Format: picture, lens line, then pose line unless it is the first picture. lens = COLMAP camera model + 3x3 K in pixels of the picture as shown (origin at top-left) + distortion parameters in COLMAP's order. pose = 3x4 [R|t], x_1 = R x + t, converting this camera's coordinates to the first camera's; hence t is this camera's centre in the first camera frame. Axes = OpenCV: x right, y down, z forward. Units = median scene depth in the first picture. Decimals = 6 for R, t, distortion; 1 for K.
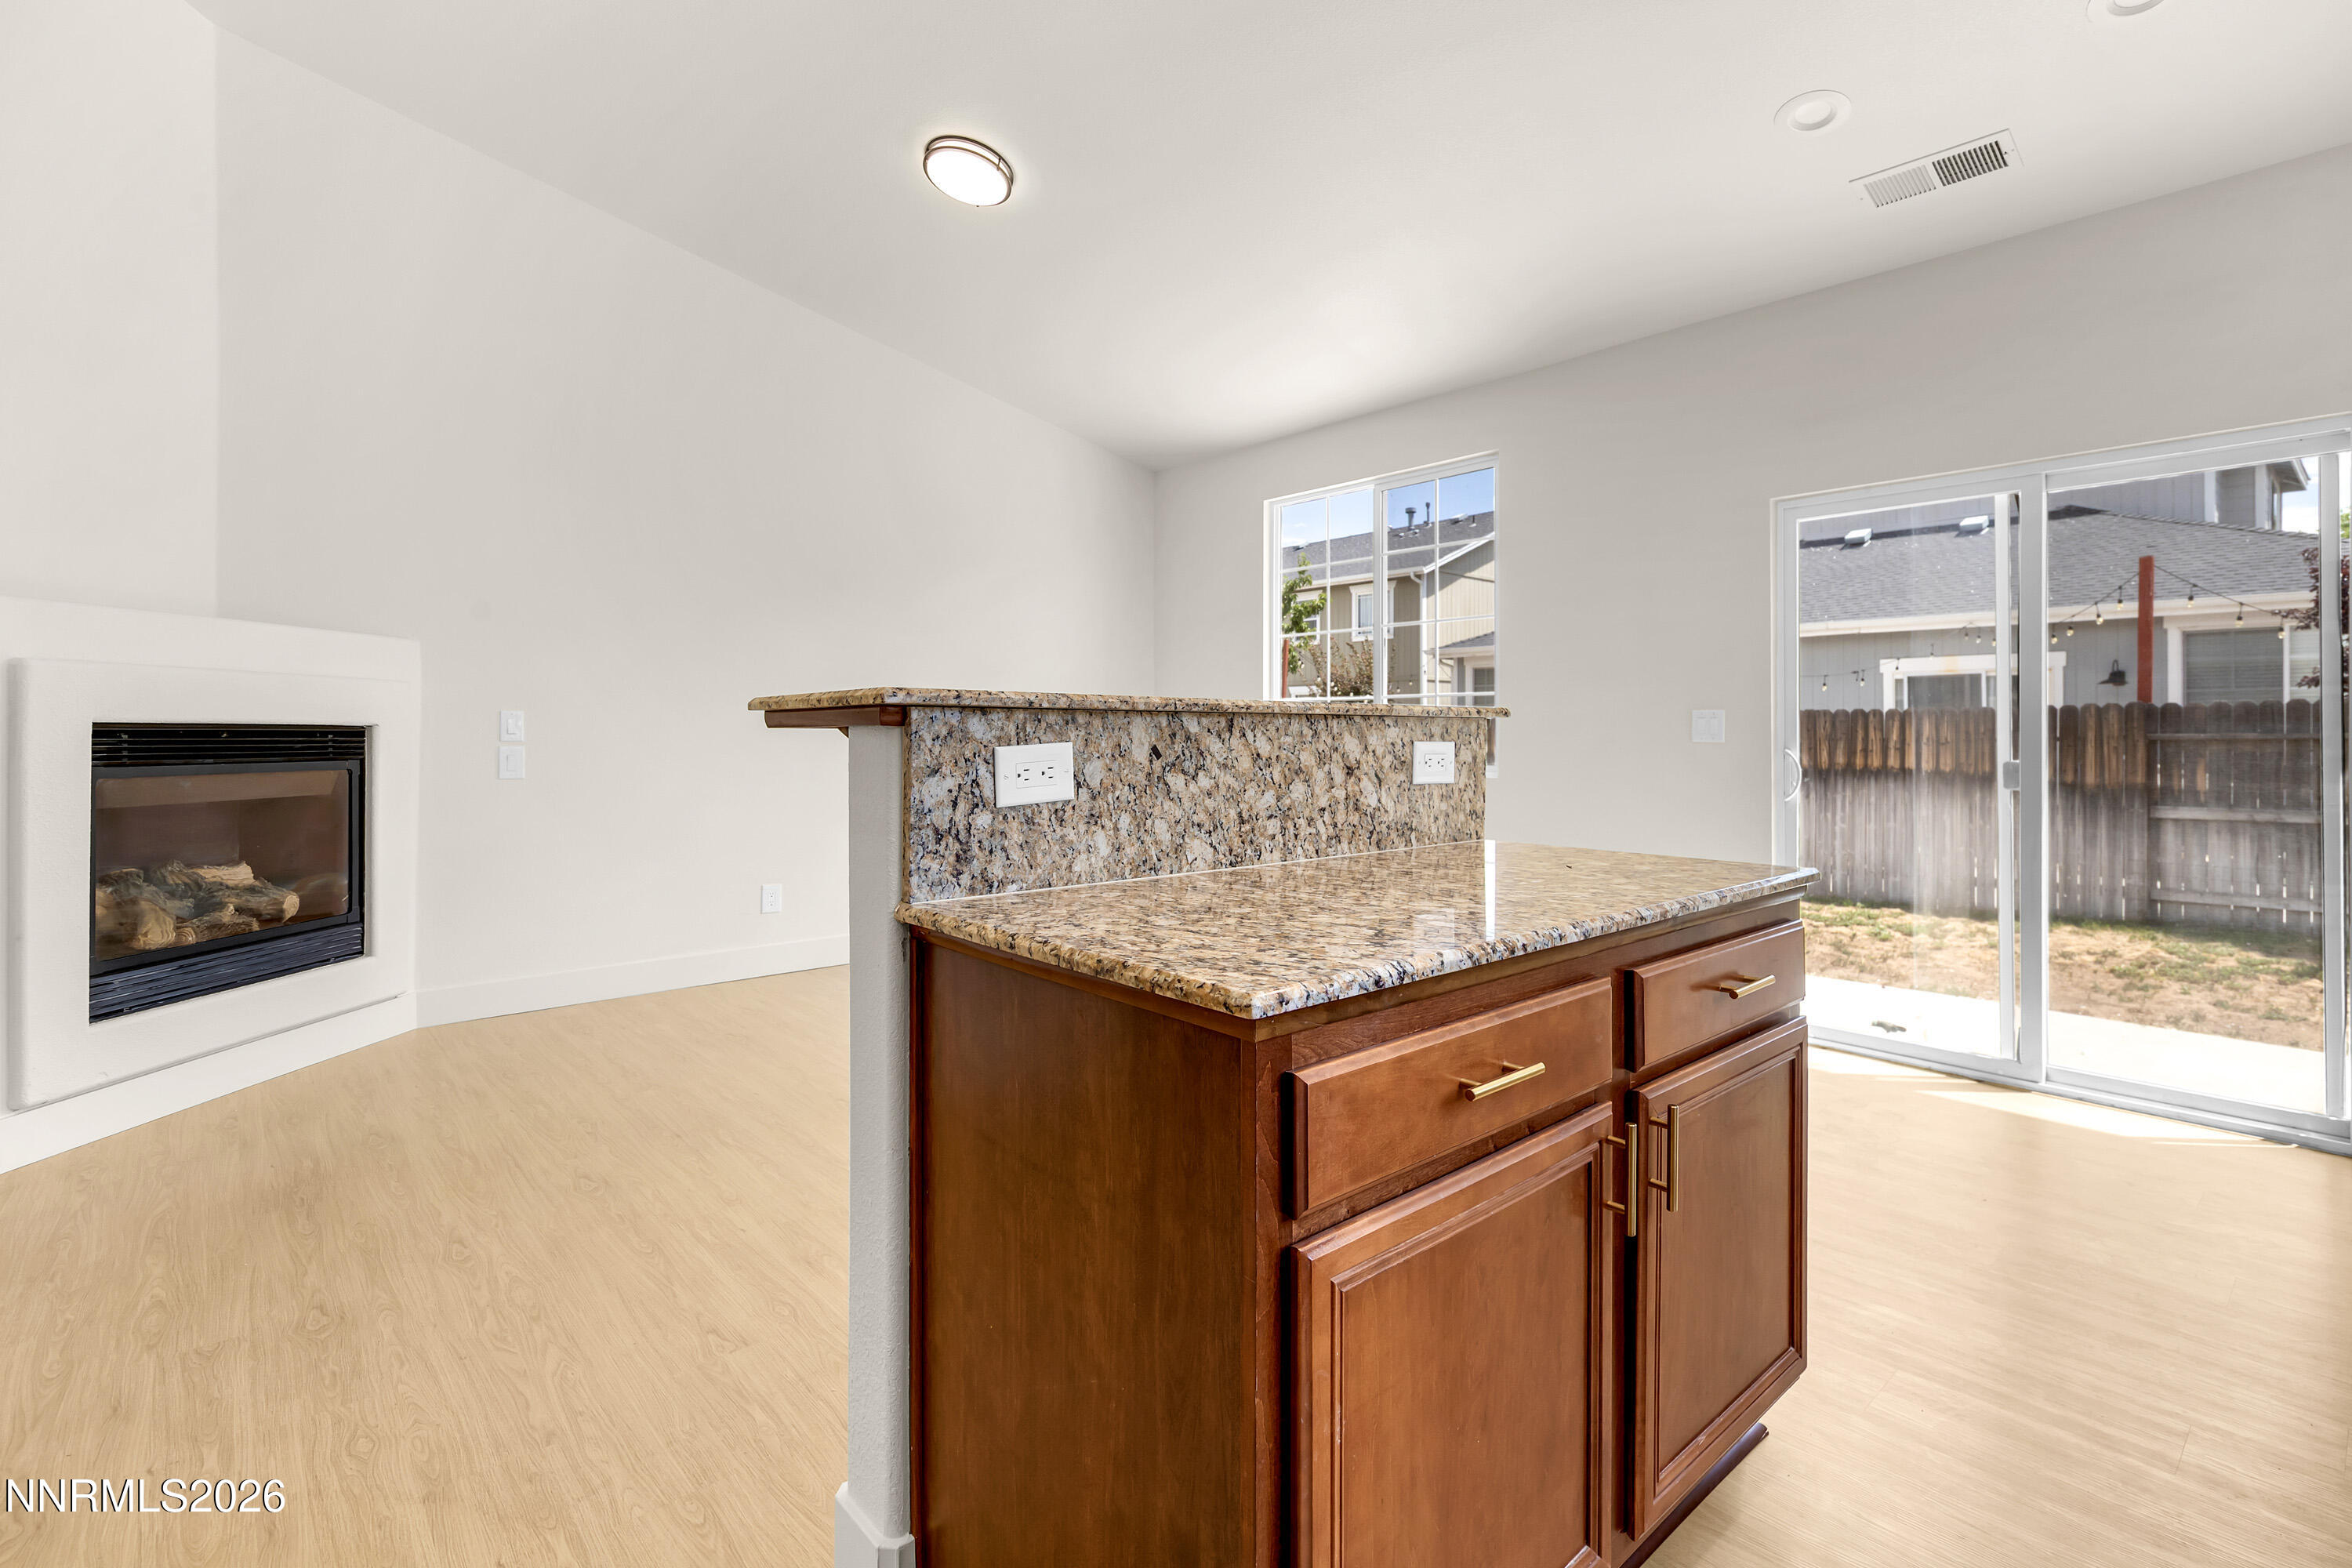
lens RADIAL K [[1087.6, 0, 1222.9], [0, 1087.6, 739.3], [0, 0, 1]] dist [0.005777, 0.001600]
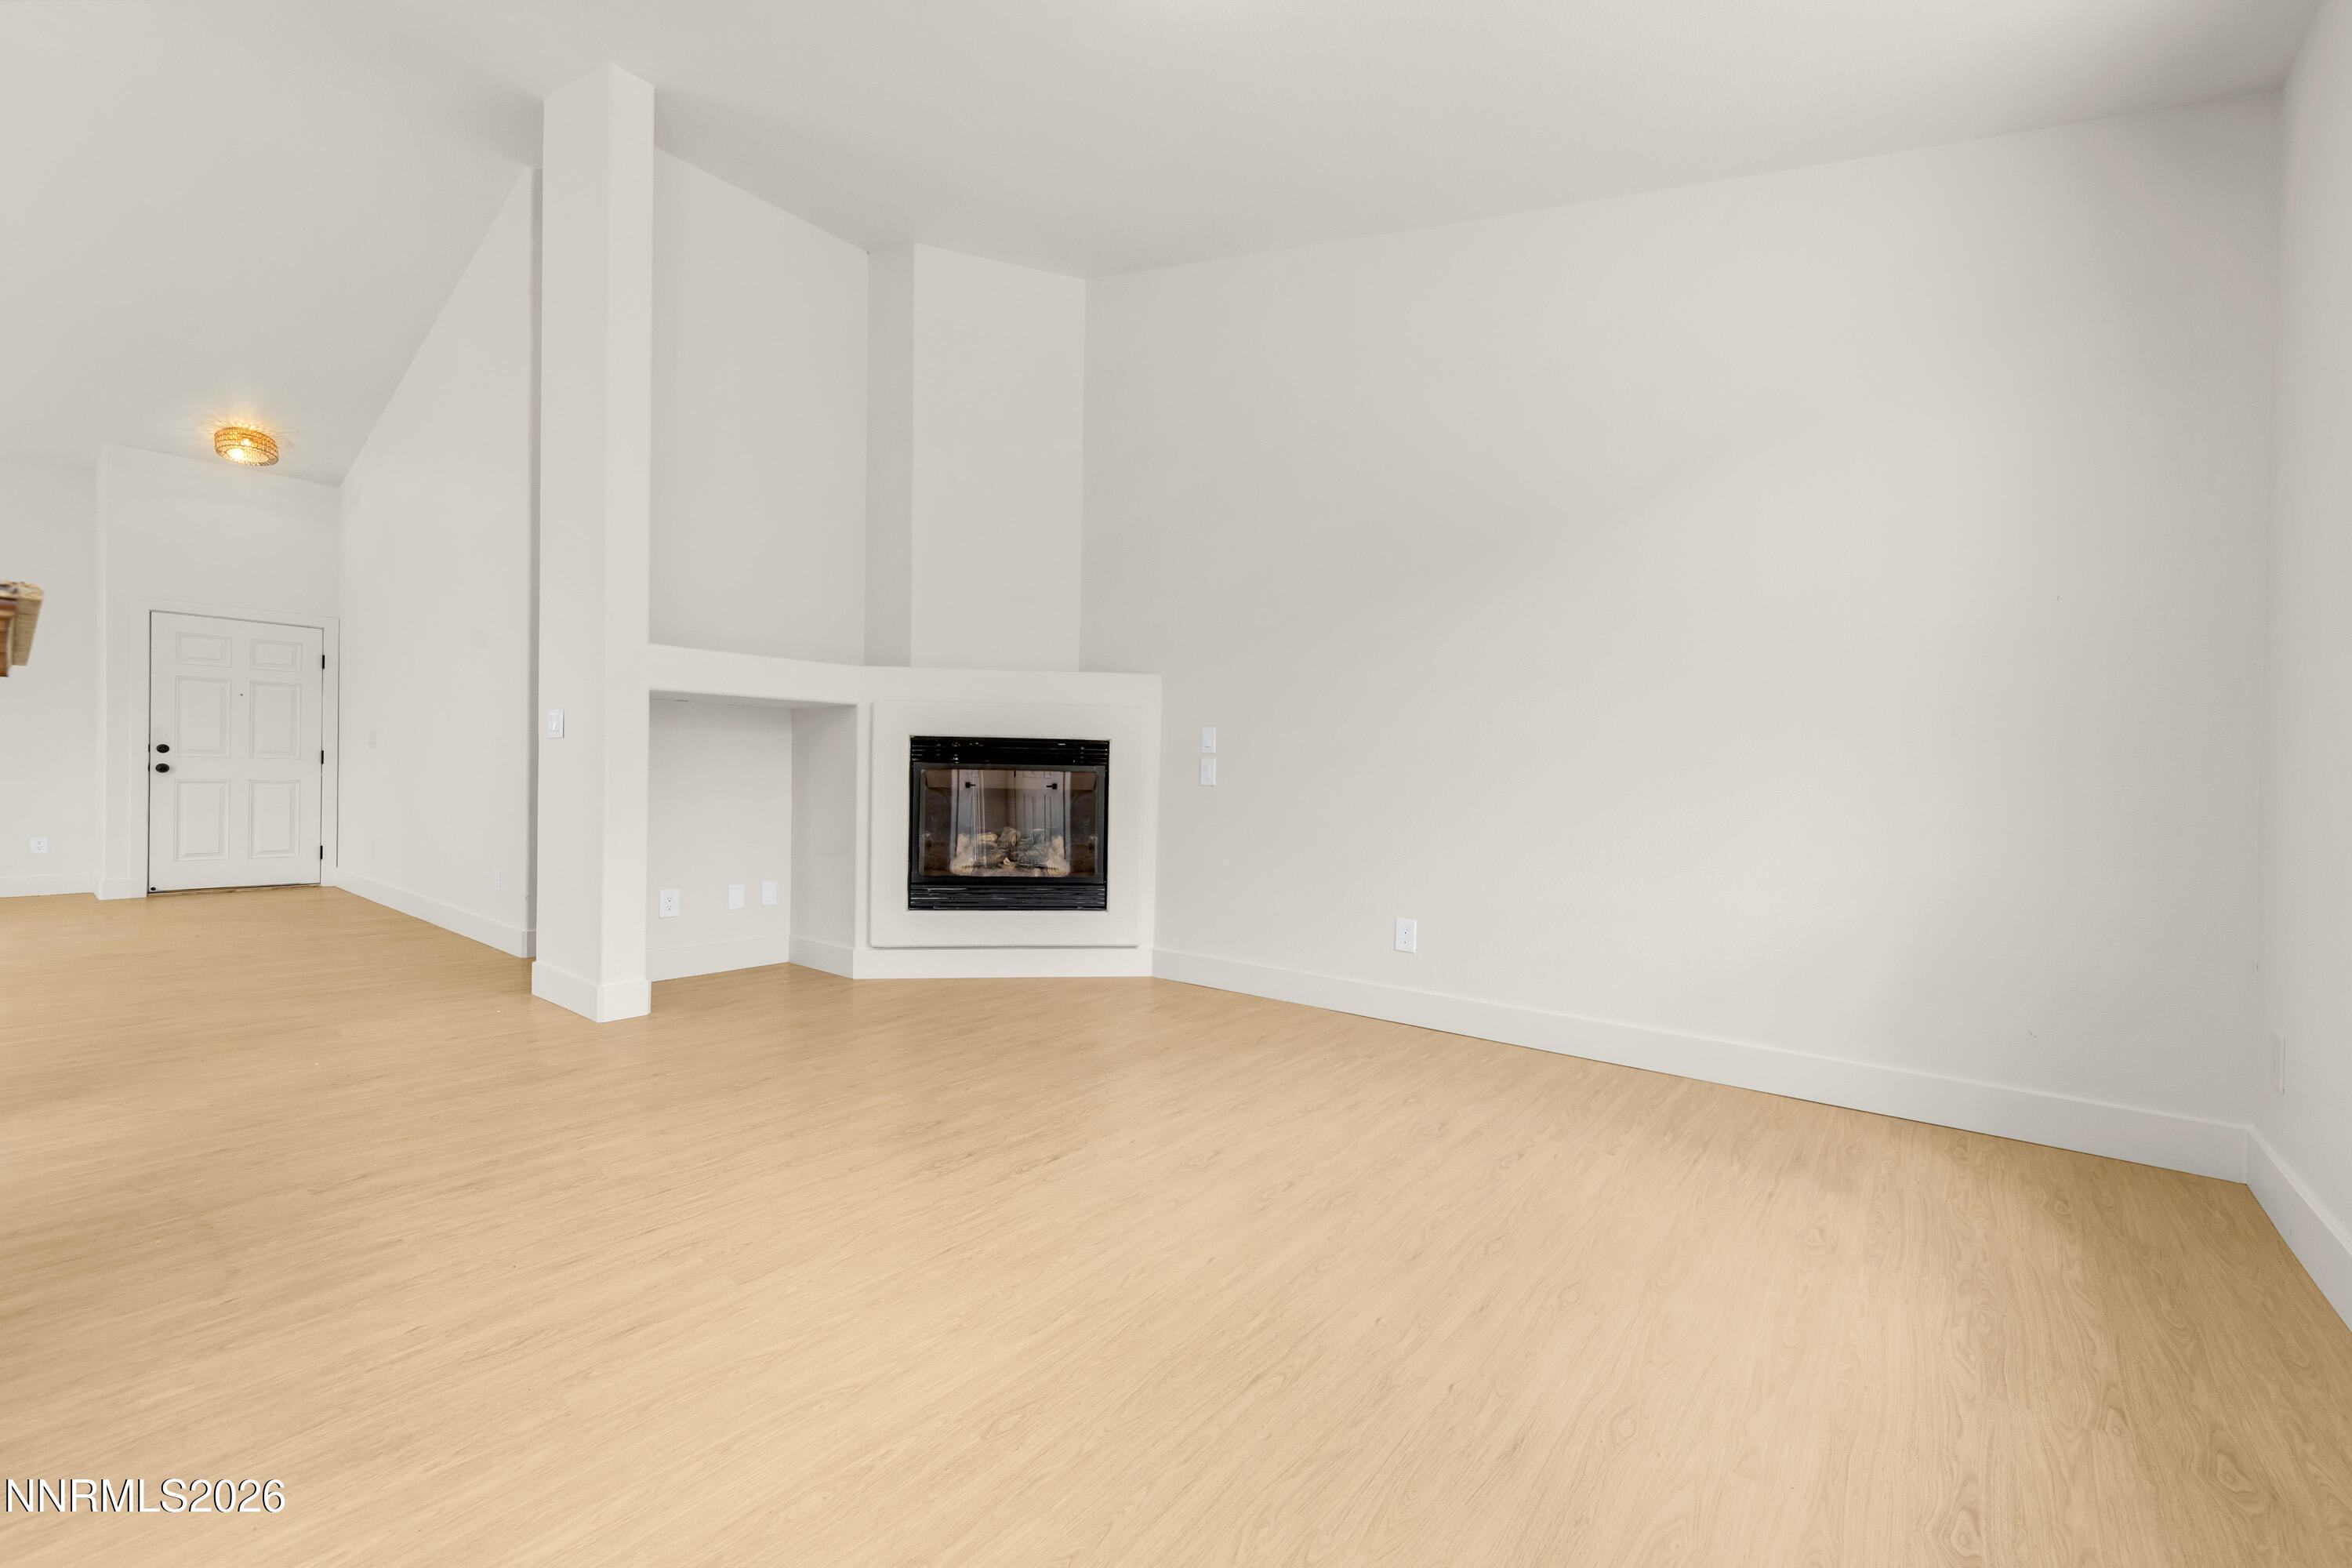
lens RADIAL K [[951.7, 0, 1189.1], [0, 951.7, 785.1], [0, 0, 1]] dist [0.009739, -0.001231]
pose [[0.144562, 0.008320, -0.989461, 0.634660], [-0.022318, 0.999738, 0.005145, 0.054993], [0.989244, 0.021339, 0.144710, 1.484924]]
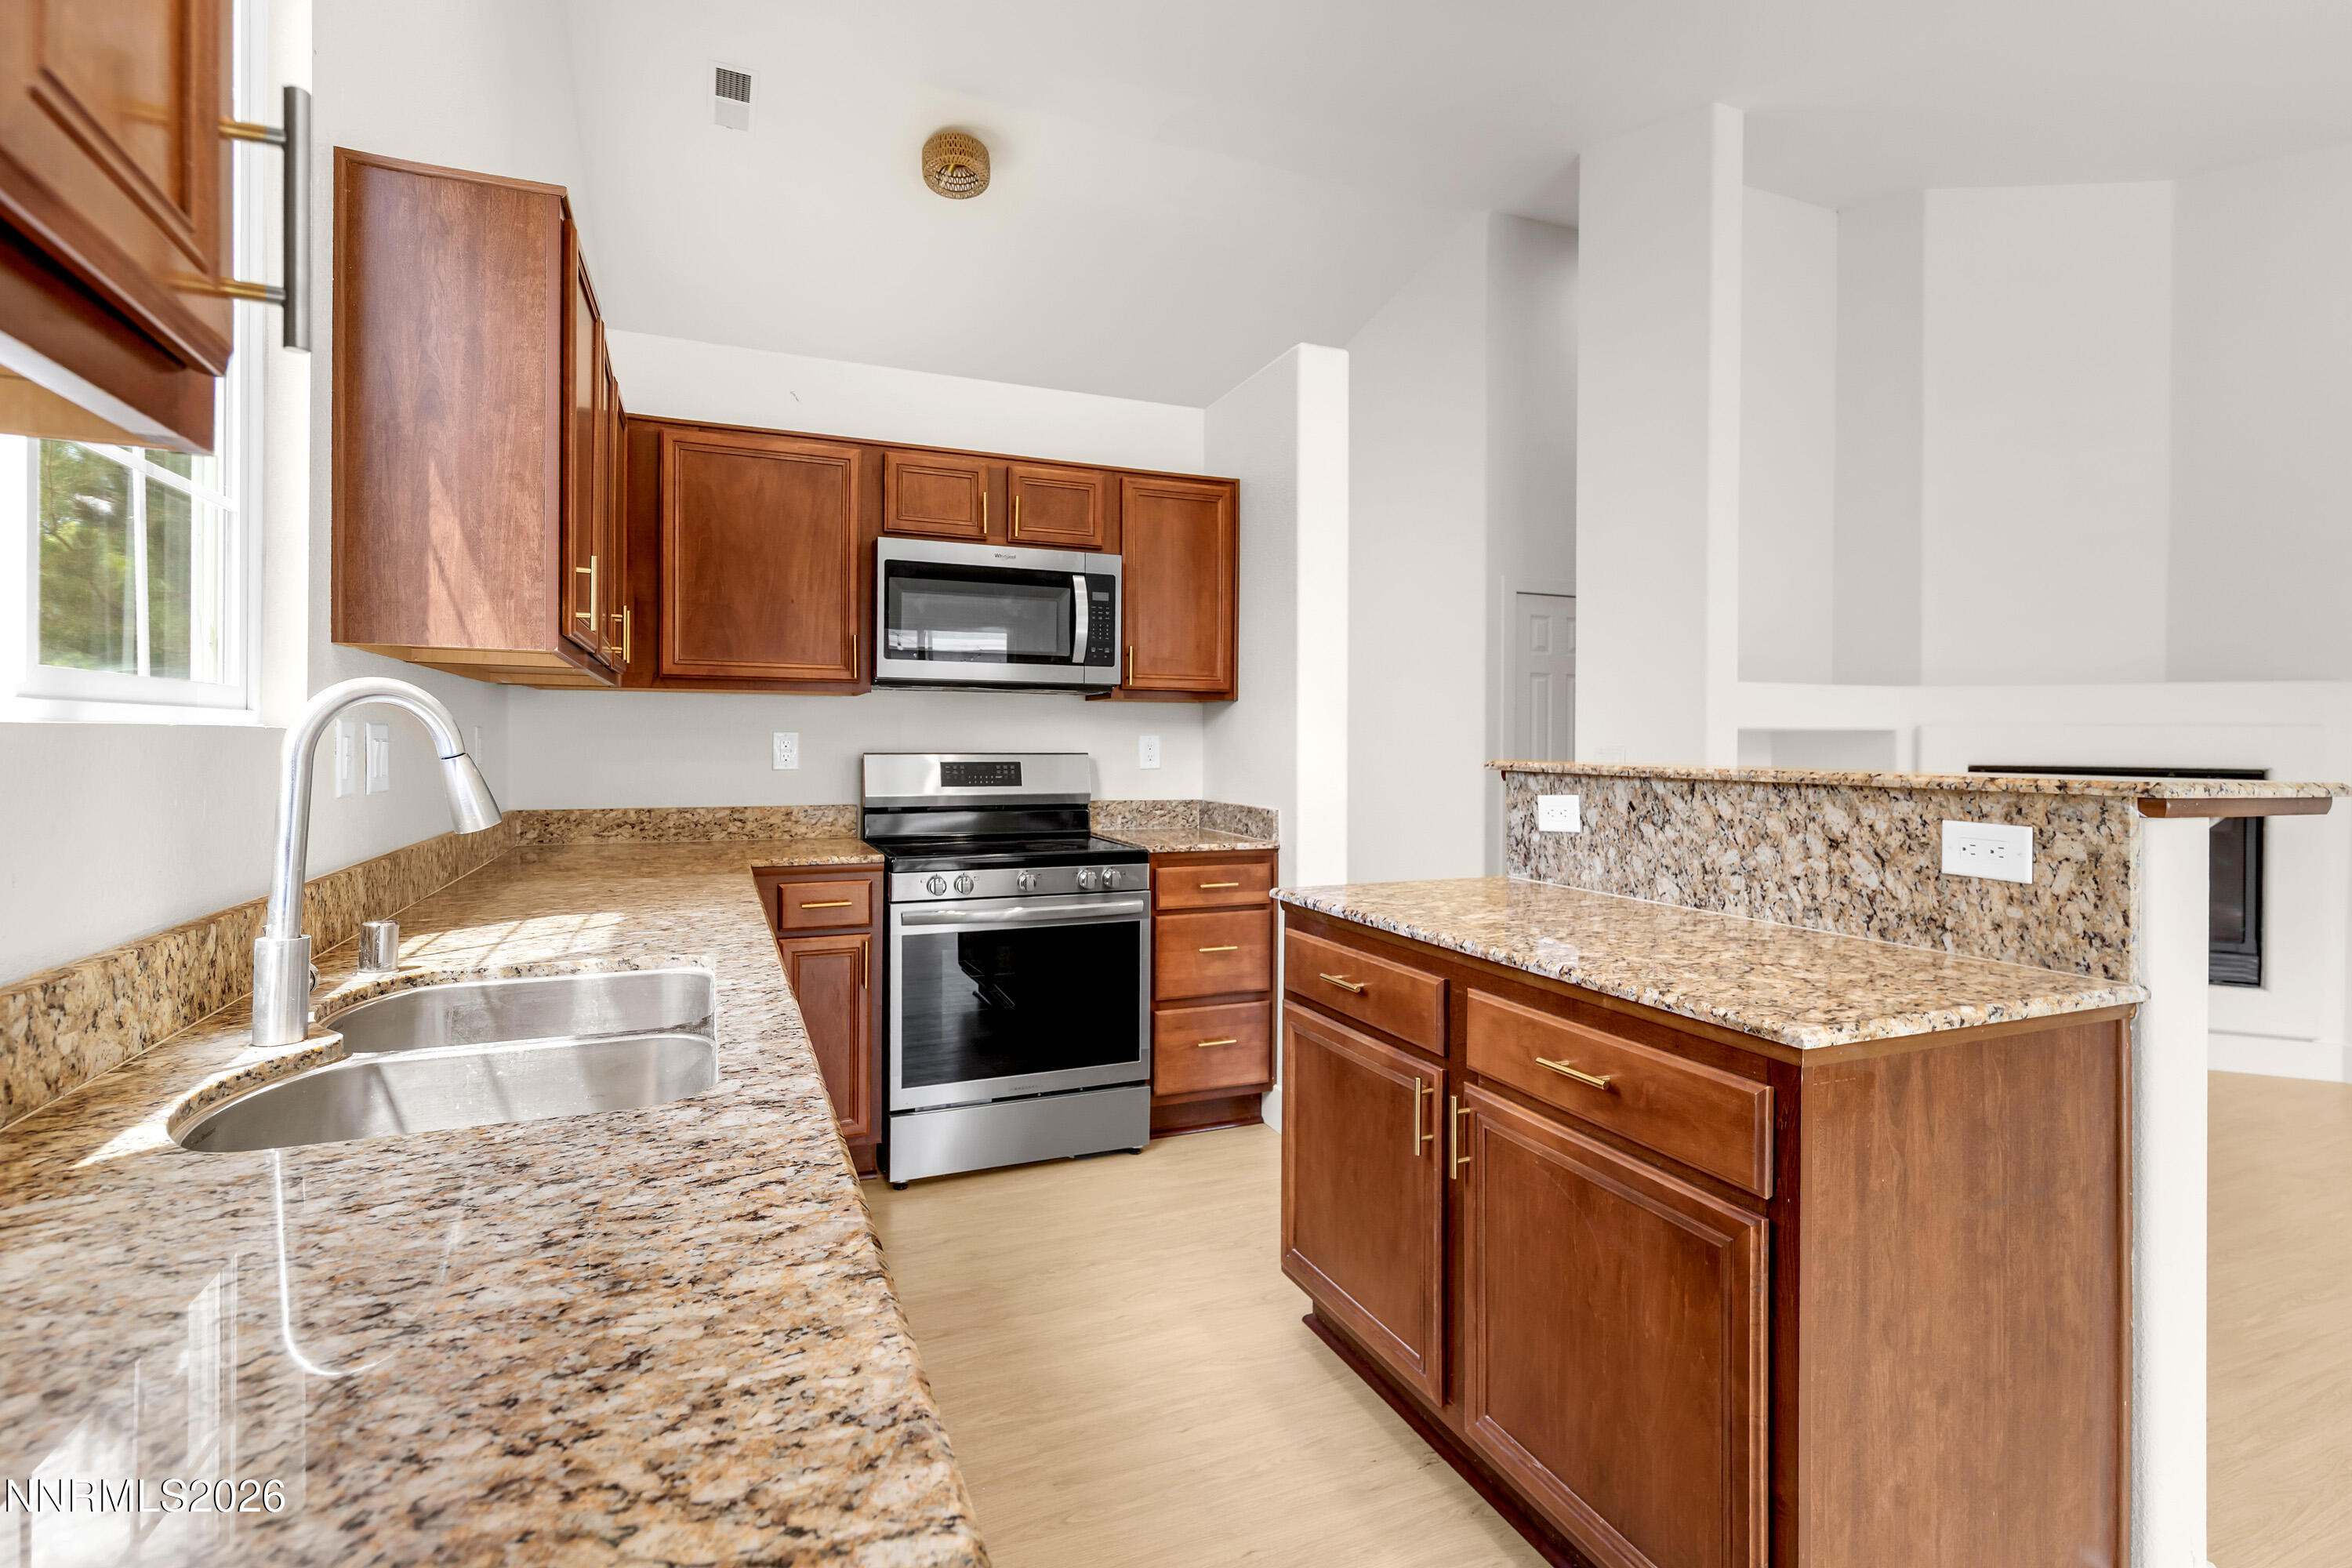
lens RADIAL K [[1116.3, 0, 1179.7], [0, 1116.3, 753.2], [0, 0, 1]] dist [0.005512, 0.000147]
pose [[-0.339062, 0.004285, -0.940754, 0.932357], [-0.013939, 0.999857, 0.009578, -0.038906], [0.940661, 0.016361, -0.338953, 0.605700]]
